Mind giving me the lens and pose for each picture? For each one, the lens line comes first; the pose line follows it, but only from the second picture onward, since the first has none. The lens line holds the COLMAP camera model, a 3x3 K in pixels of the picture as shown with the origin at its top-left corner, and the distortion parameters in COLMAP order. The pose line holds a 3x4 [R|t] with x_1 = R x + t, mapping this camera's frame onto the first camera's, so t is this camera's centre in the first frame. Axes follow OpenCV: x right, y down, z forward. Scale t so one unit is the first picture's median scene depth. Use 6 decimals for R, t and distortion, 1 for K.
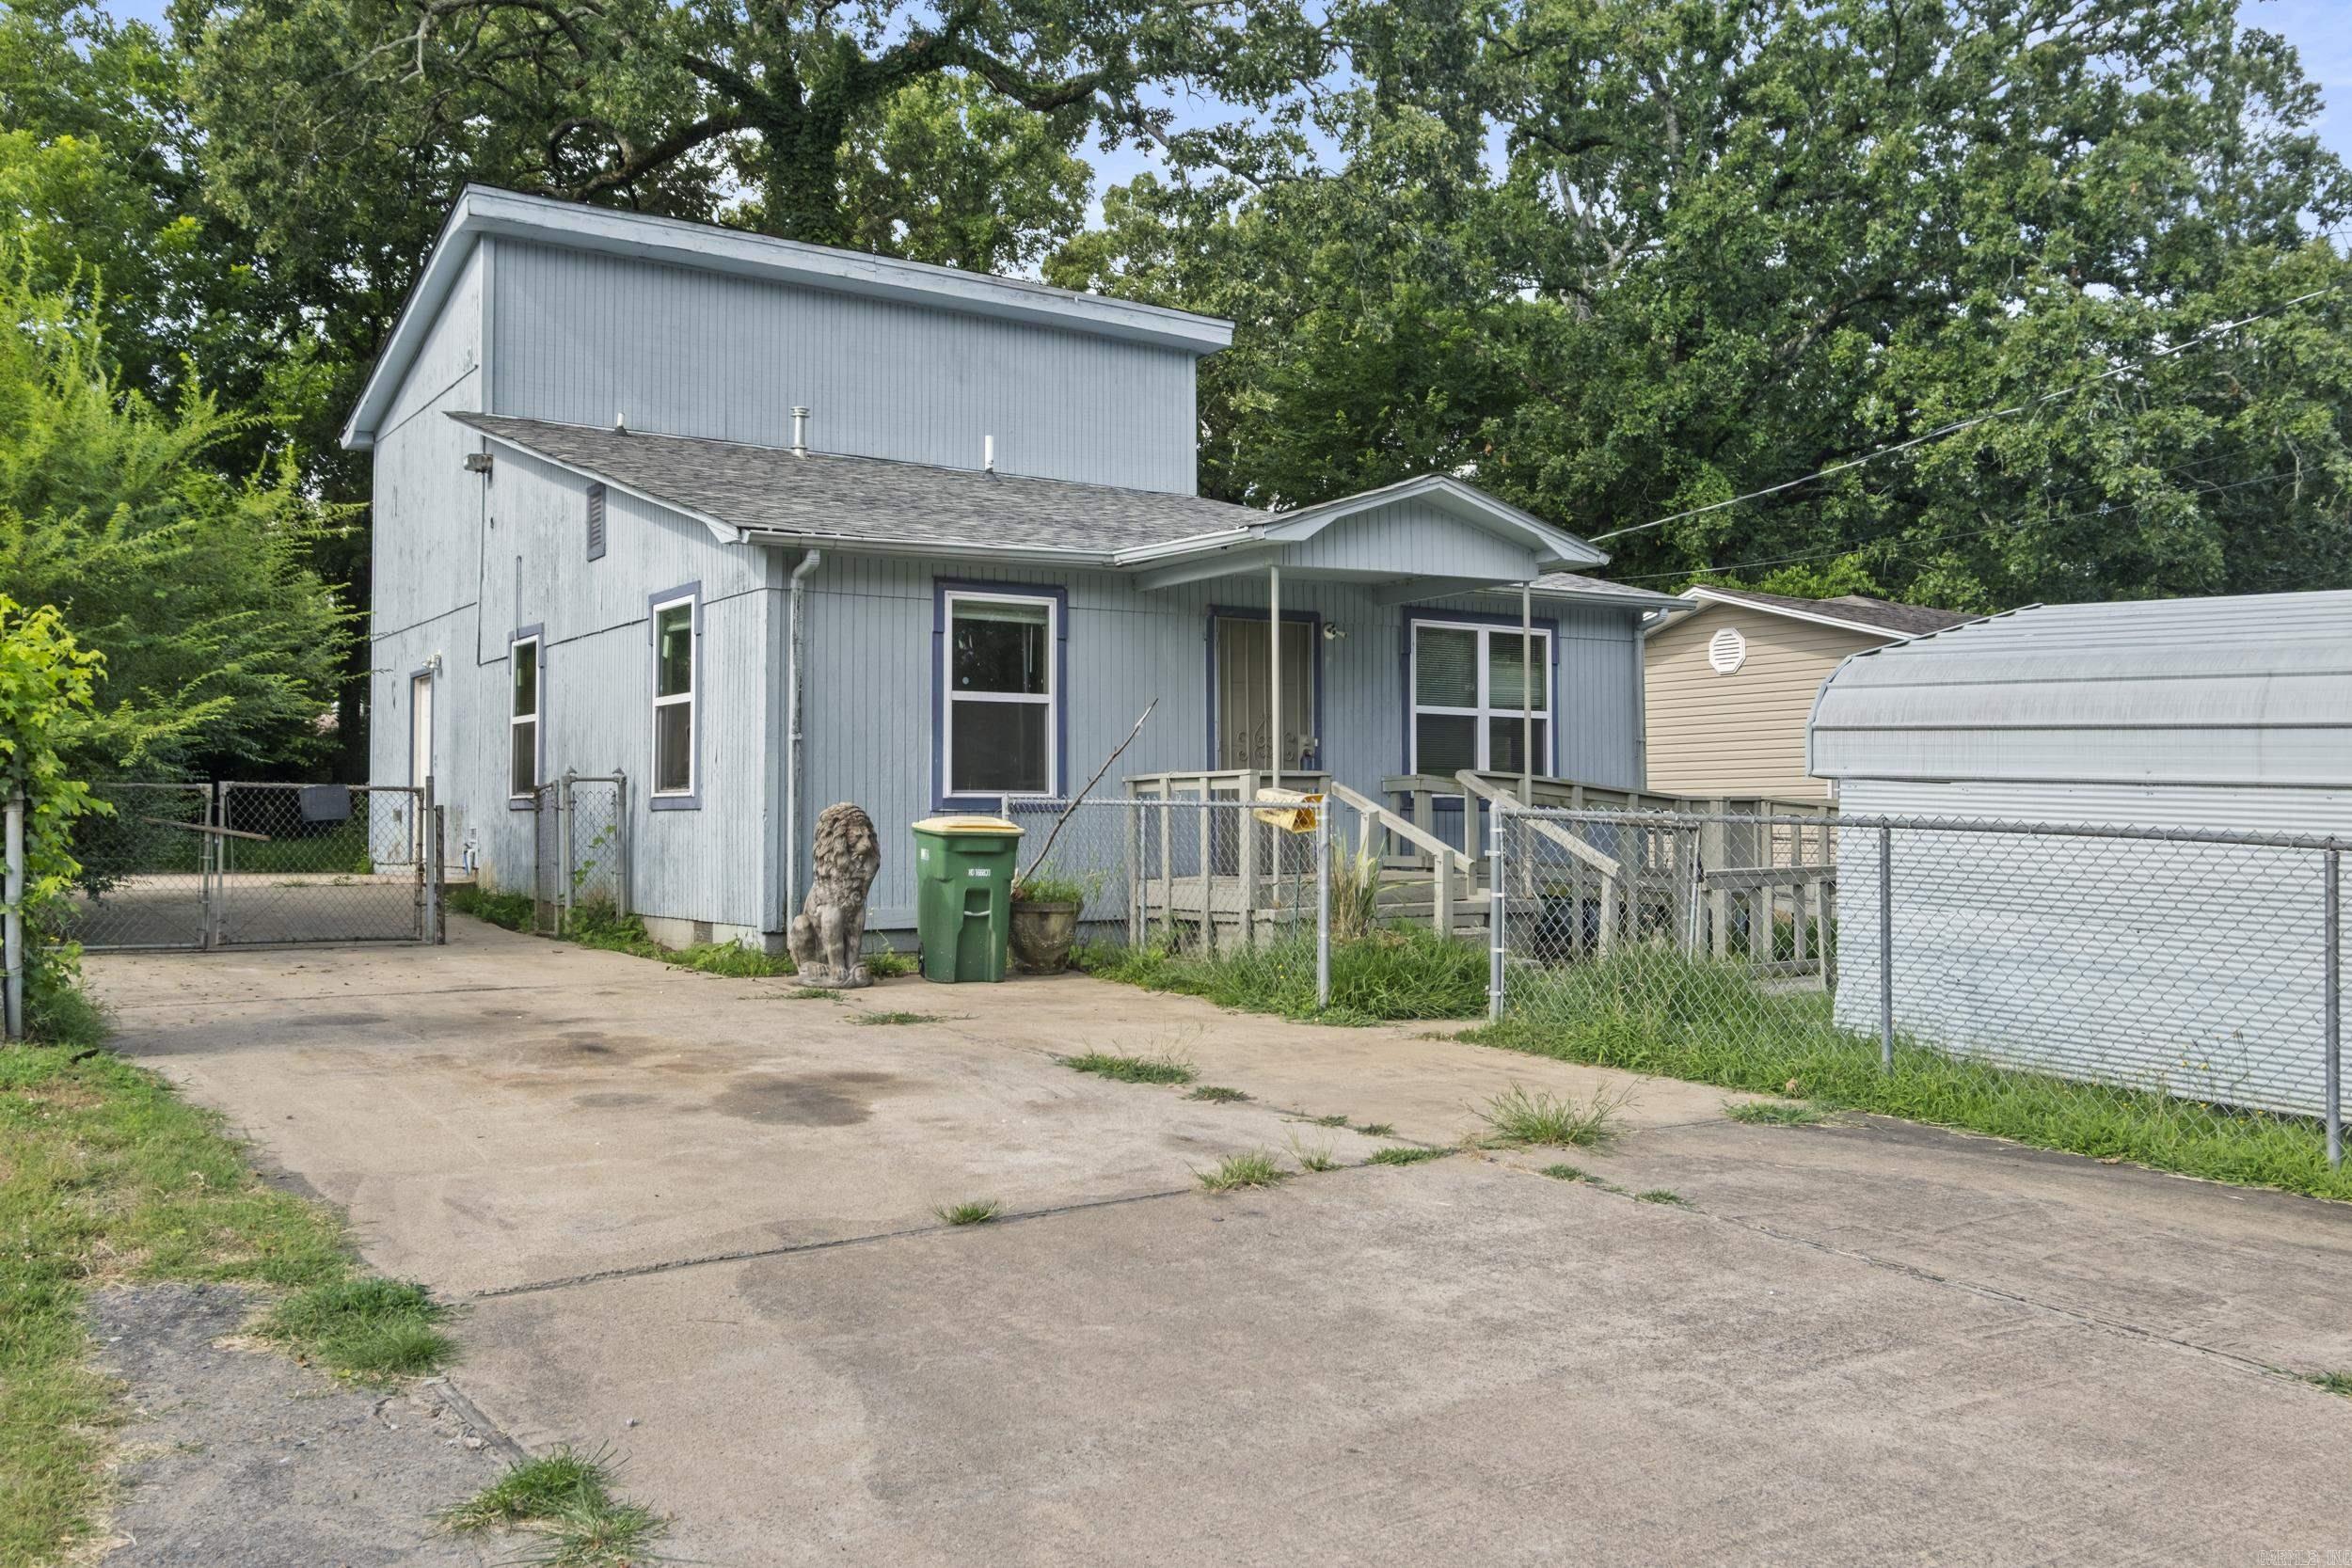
lens RADIAL K [[1936.2, 0, 1176.0], [0, 1936.2, 784.0], [0, 0, 1]] dist [-0.001793, -0.000396]
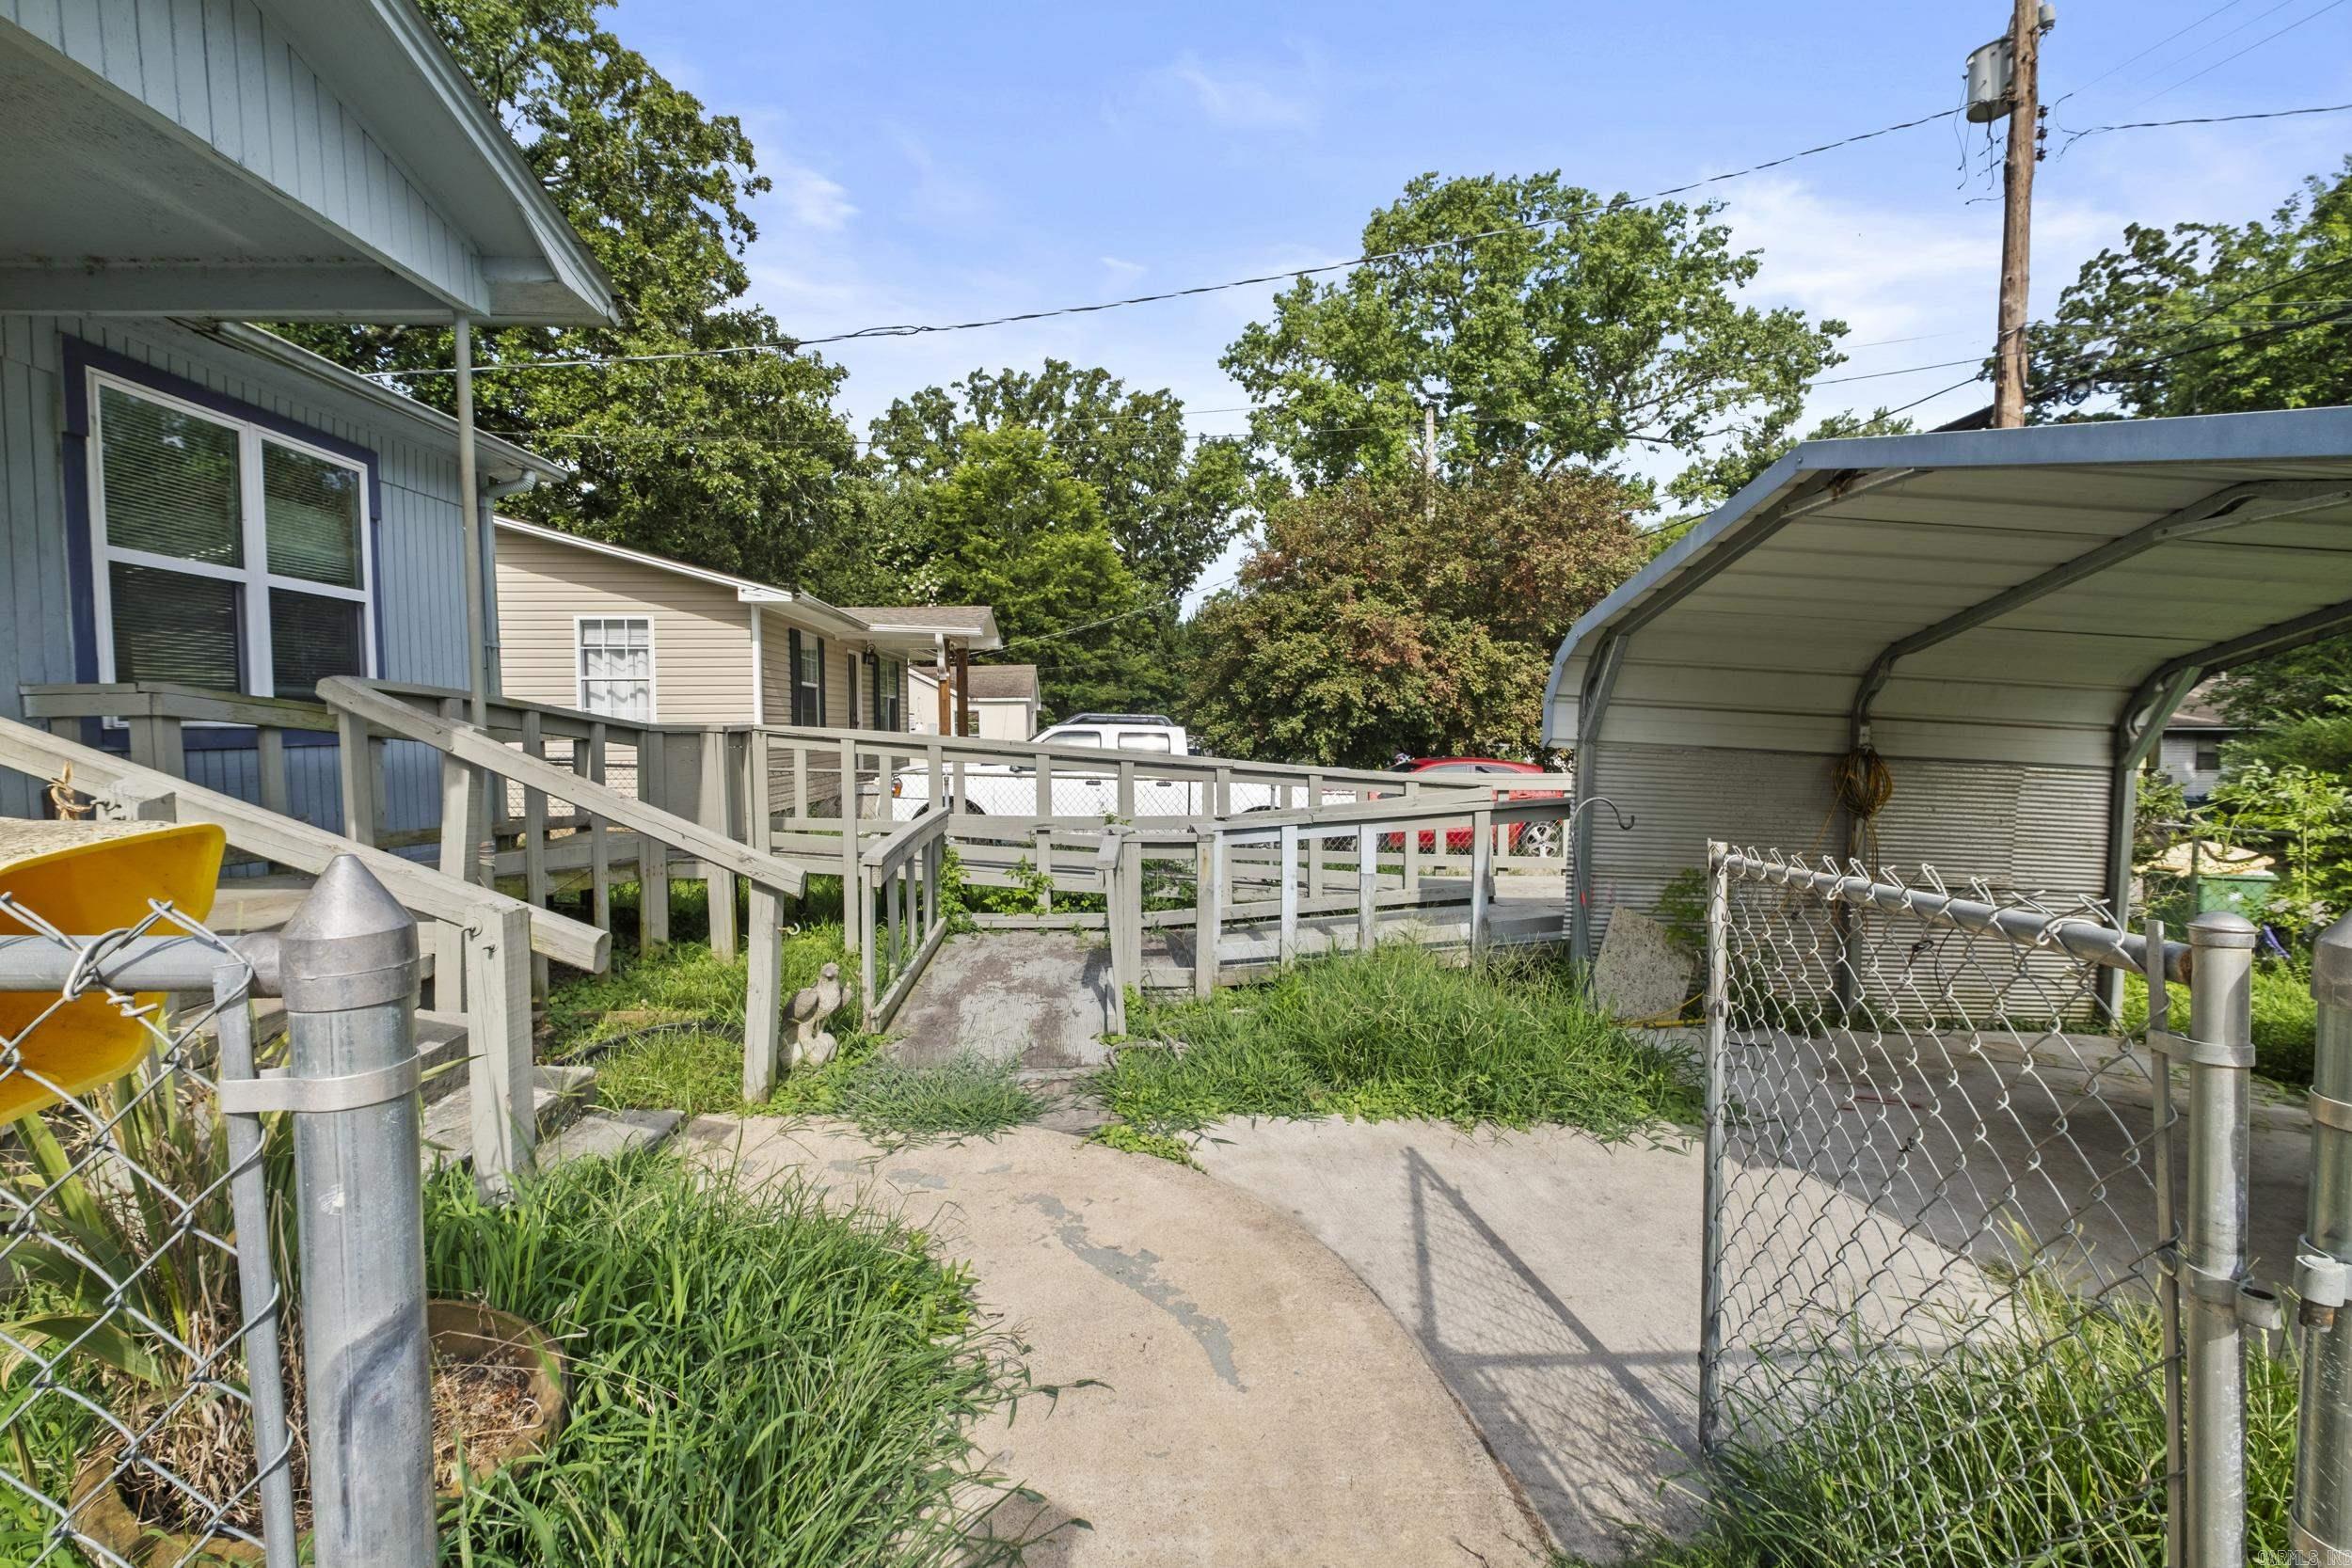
lens RADIAL K [[1015.8, 0, 1156.1], [0, 1015.8, 782.9], [0, 0, 1]] dist [-0.004564, 0.000182]
pose [[0.522624, -0.053602, 0.850877, 0.039745], [-0.012473, 0.997434, 0.070496, -0.000671], [-0.852472, -0.047456, 0.520614, 0.628593]]
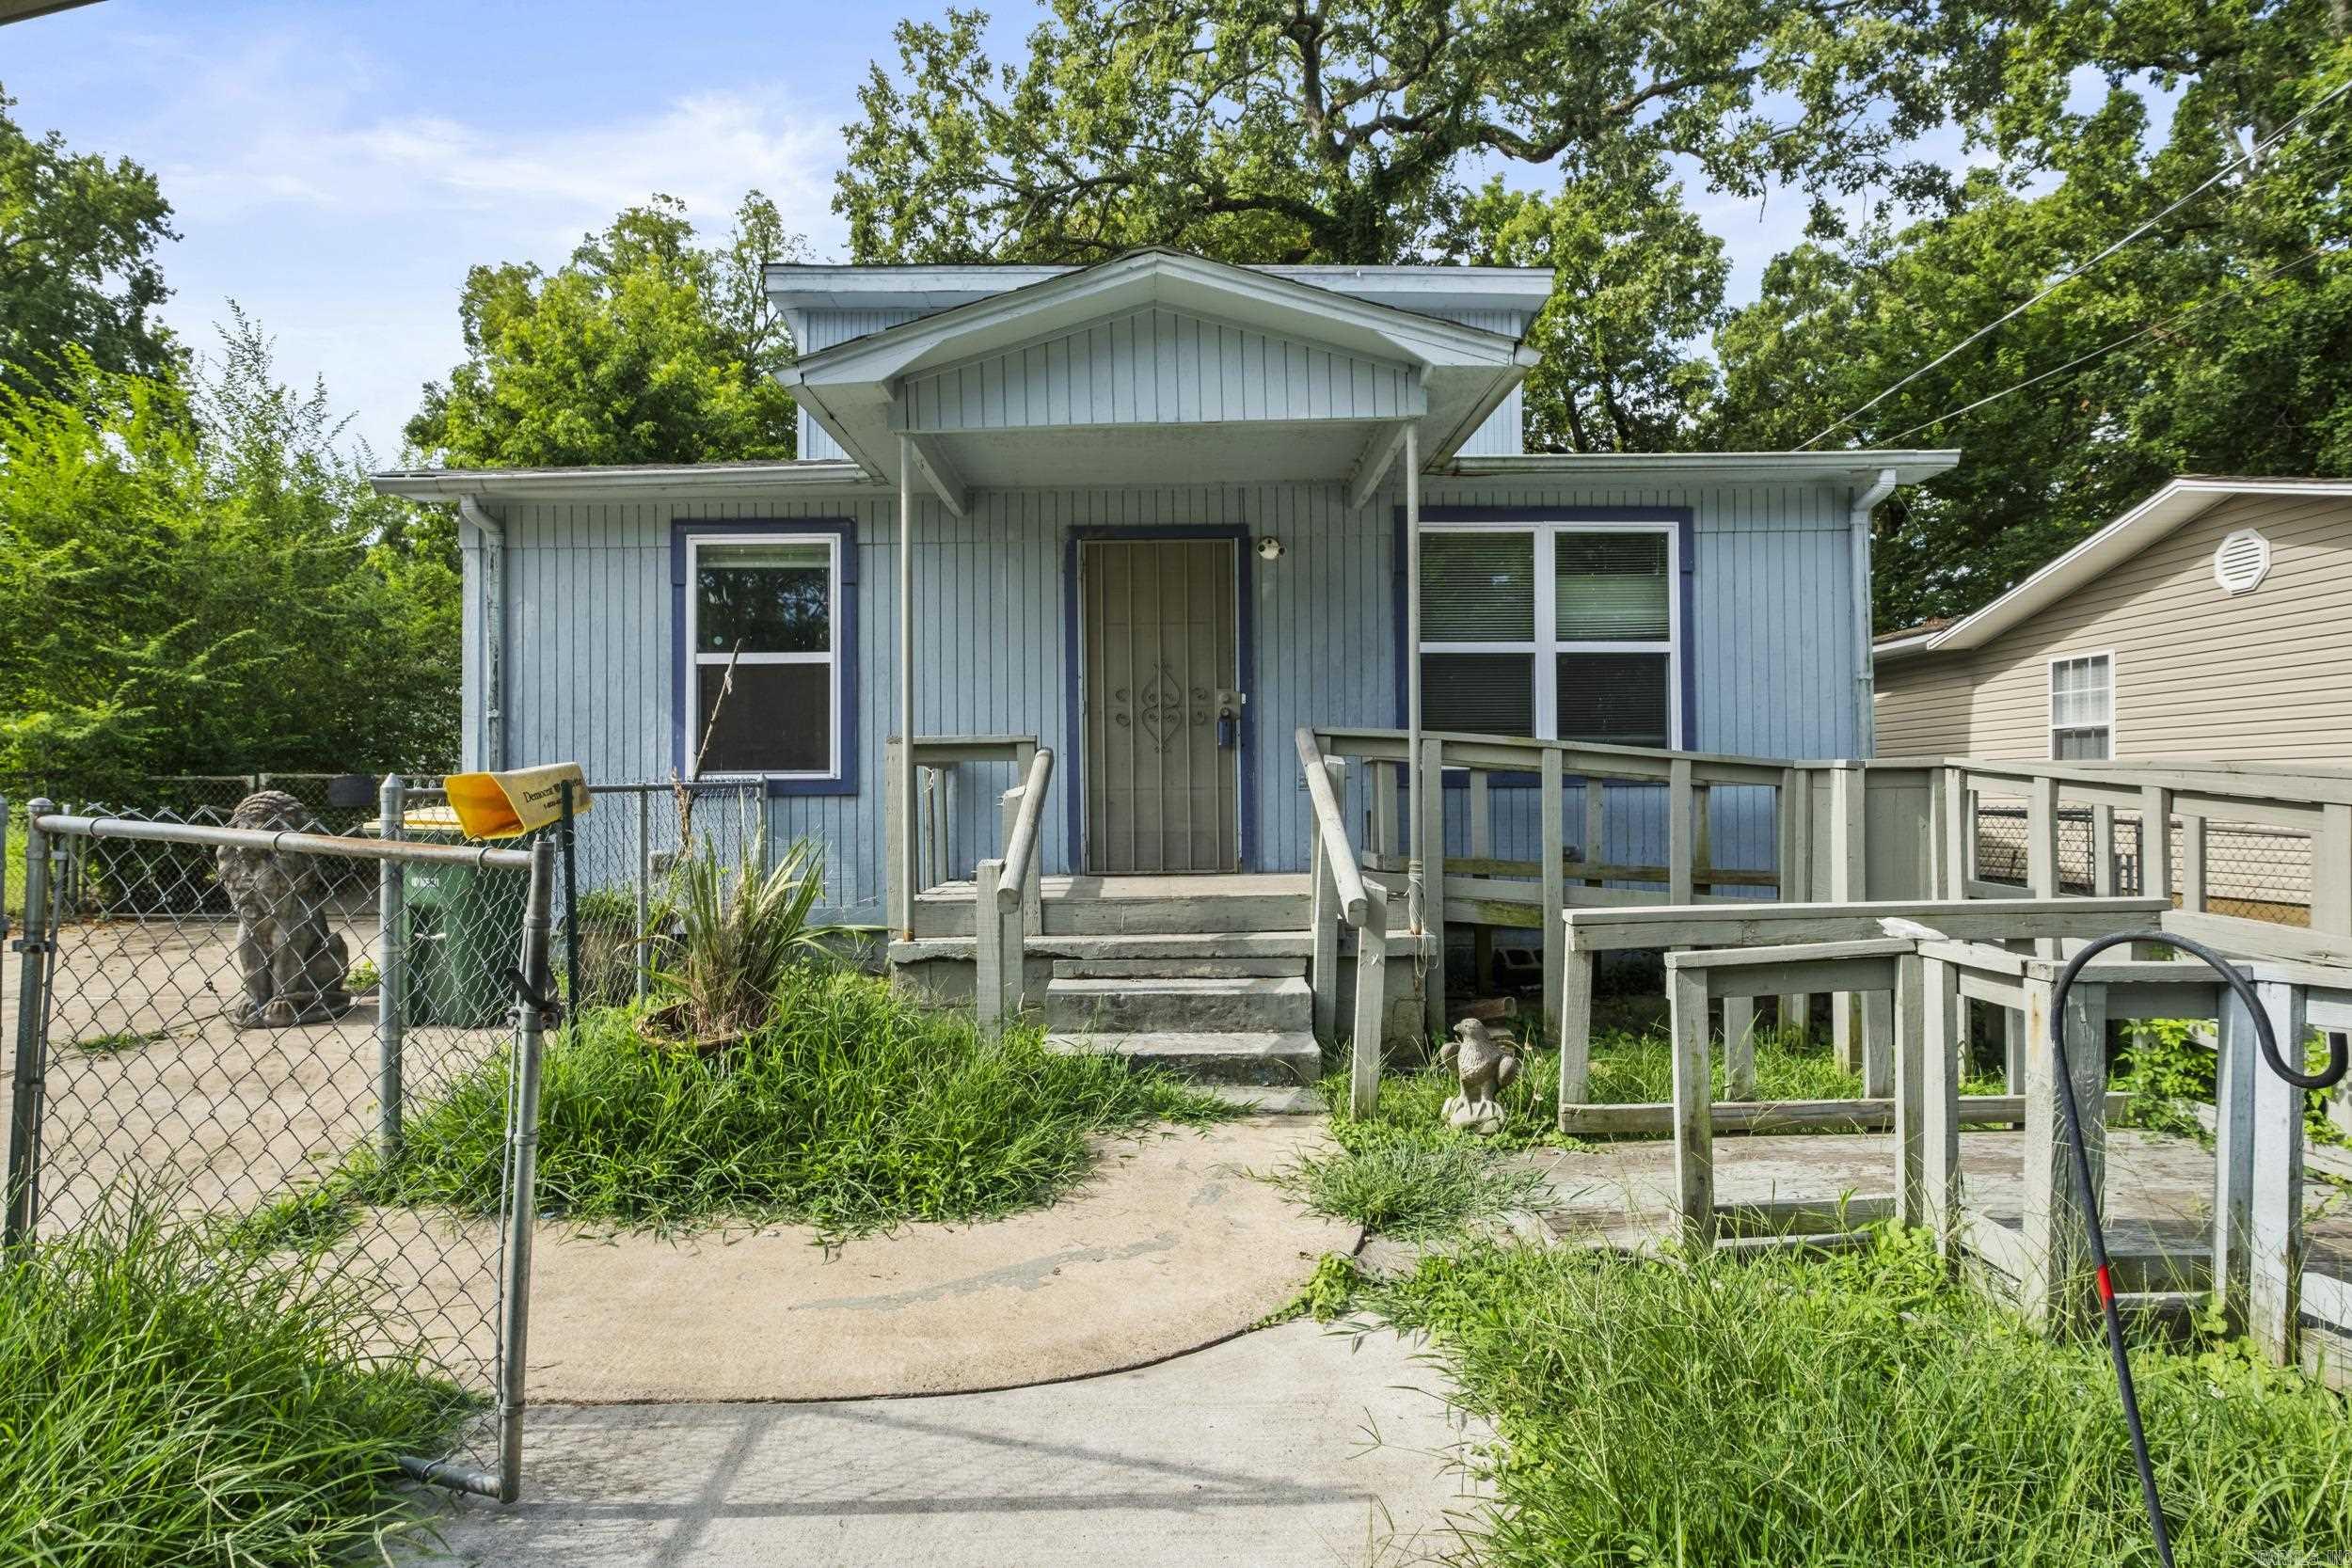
lens RADIAL K [[1246.5, 0, 1176.4], [0, 1246.5, 790.2], [0, 0, 1]] dist [-0.001686, 0.000048]
pose [[0.835028, -0.006604, -0.550168, 0.306259], [0.017732, 0.999732, 0.014912, 0.006400], [0.549922, -0.022208, 0.834921, 0.559890]]
